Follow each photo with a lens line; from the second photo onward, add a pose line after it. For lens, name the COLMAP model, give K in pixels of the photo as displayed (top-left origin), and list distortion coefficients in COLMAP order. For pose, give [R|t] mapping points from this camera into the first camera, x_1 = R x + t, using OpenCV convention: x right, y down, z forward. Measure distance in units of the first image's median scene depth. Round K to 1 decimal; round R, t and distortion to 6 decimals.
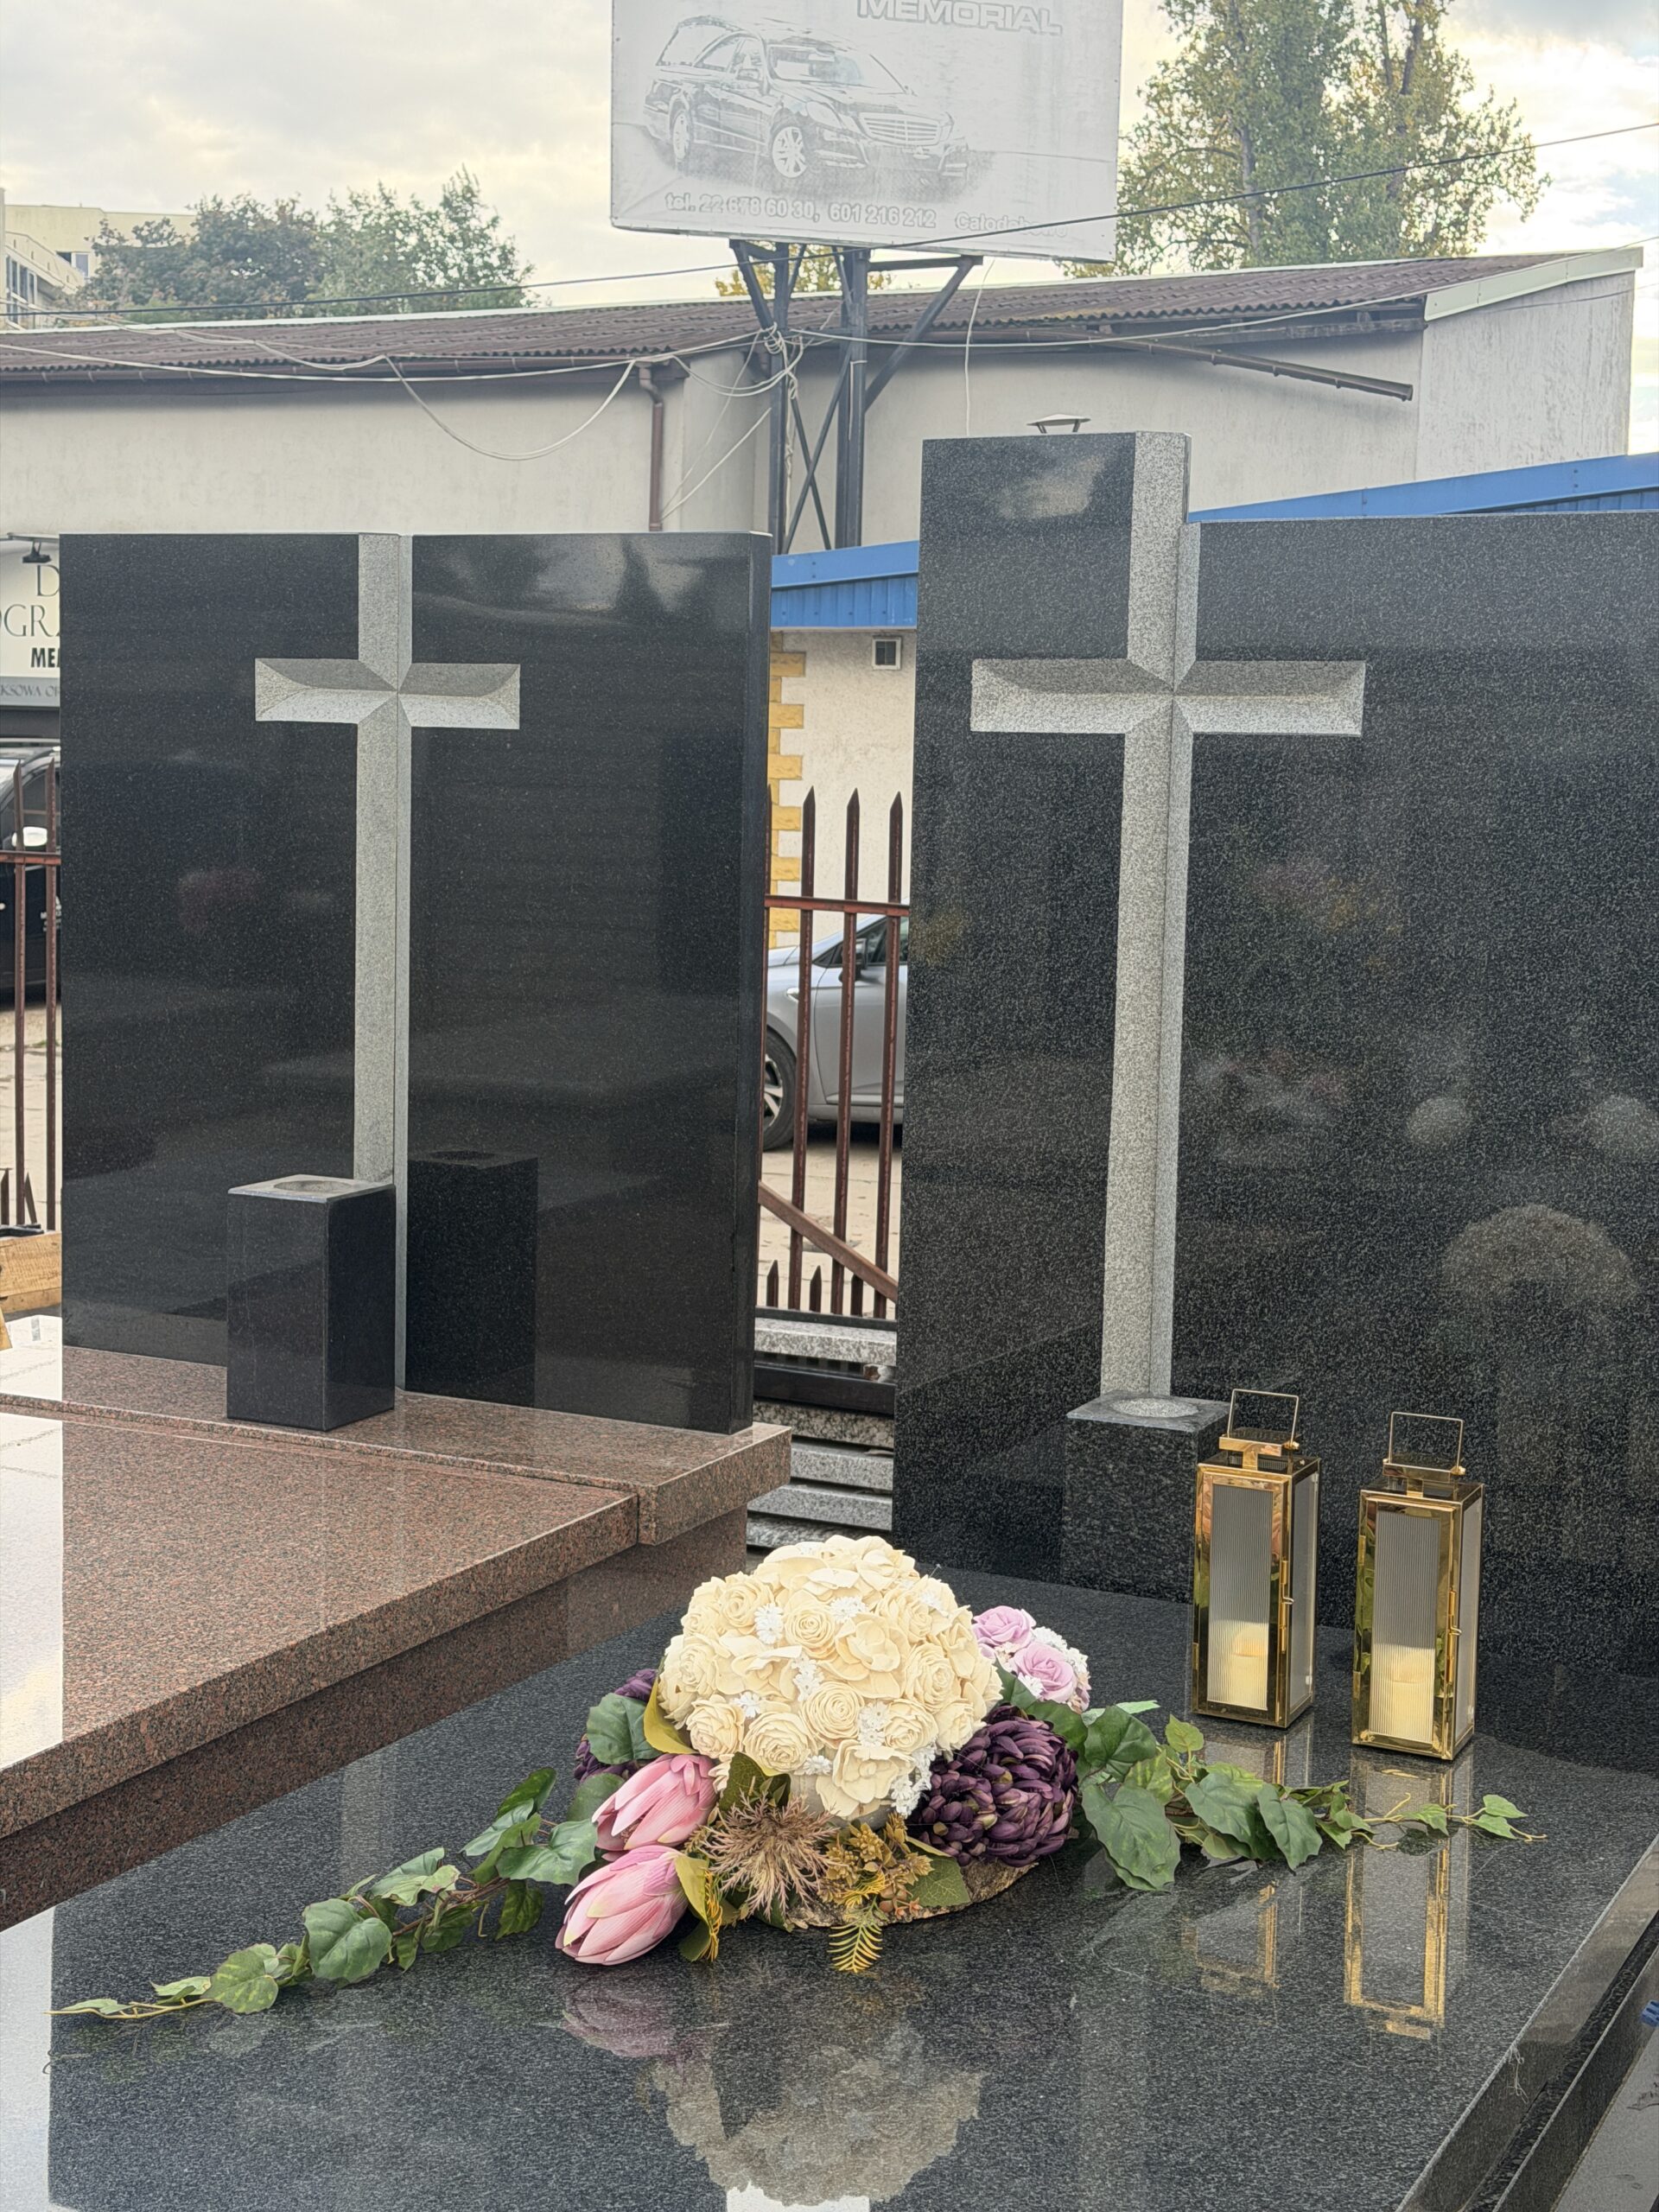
lens RADIAL K [[3127.0, 0, 813.0], [0, 3127.0, 1068.8], [0, 0, 1]] dist [0.076489, 0.000000]
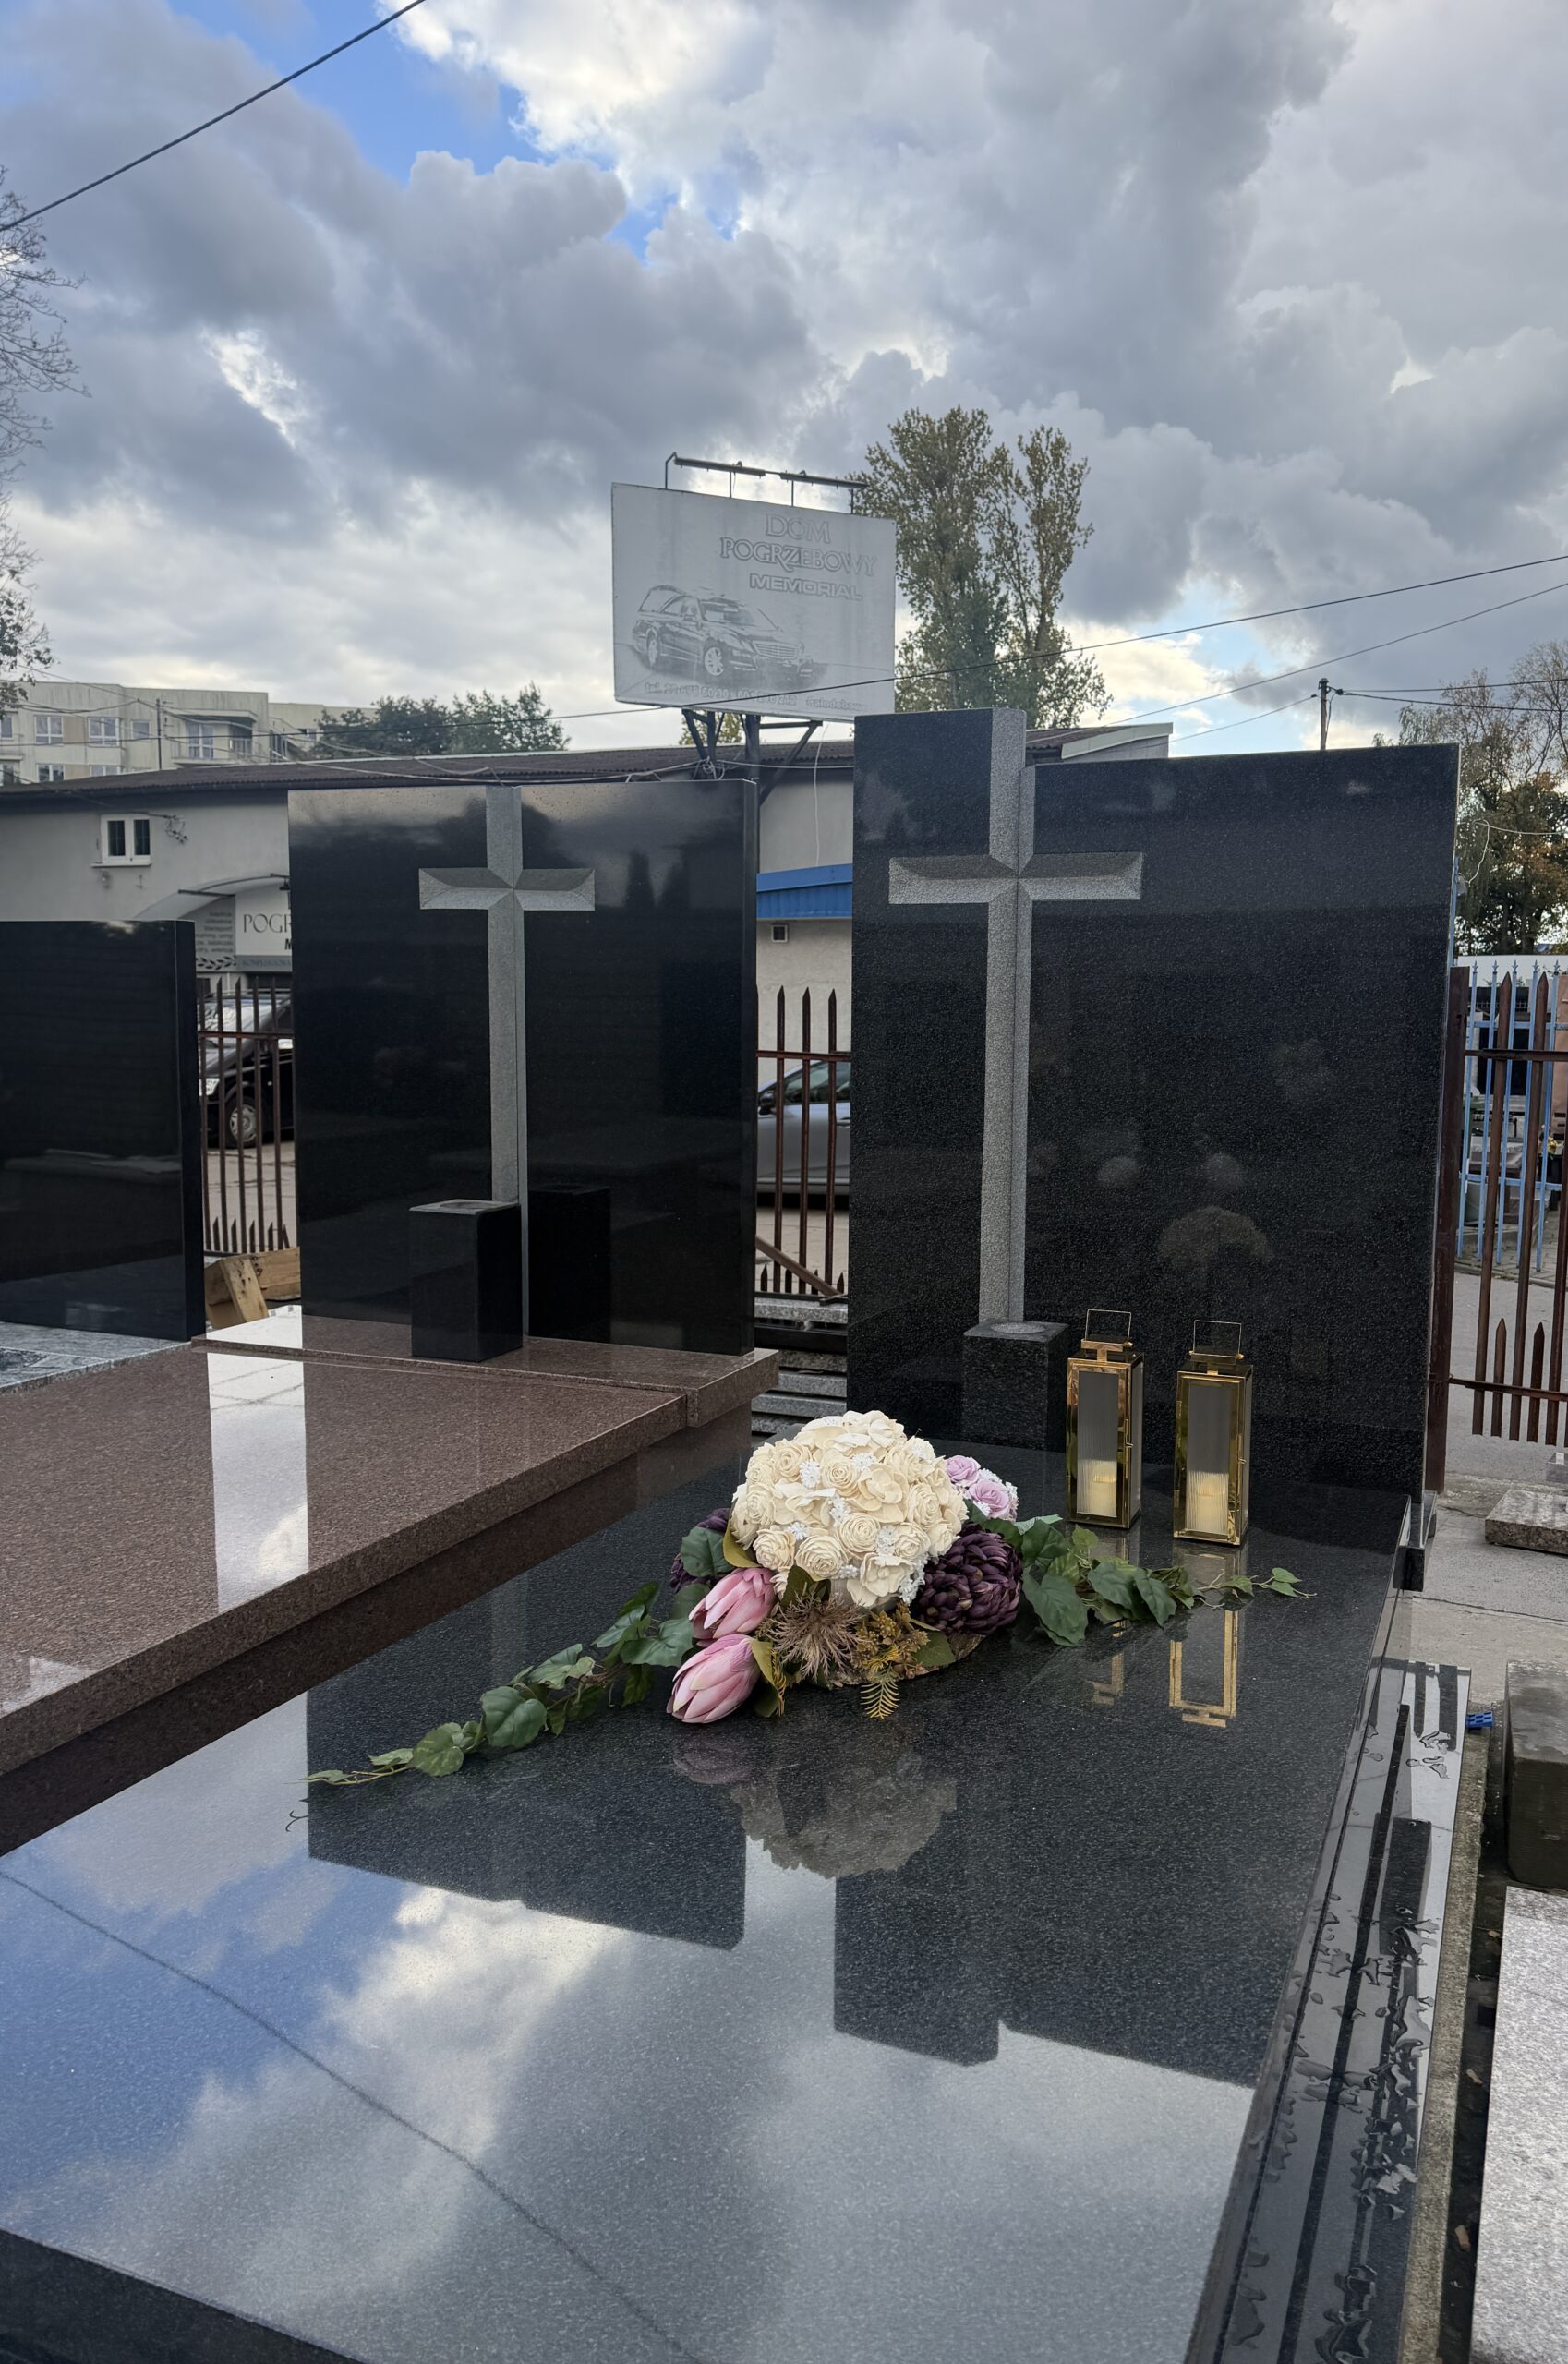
lens RADIAL K [[1667.9, 0, 908.4], [0, 1667.9, 1193.0], [0, 0, 1]] dist [0.065048, -0.069544]
pose [[0.994112, -0.020506, 0.106399, -0.031740], [0.019398, 0.999746, 0.011435, 0.027803], [-0.106607, -0.009304, 0.994258, 0.161440]]
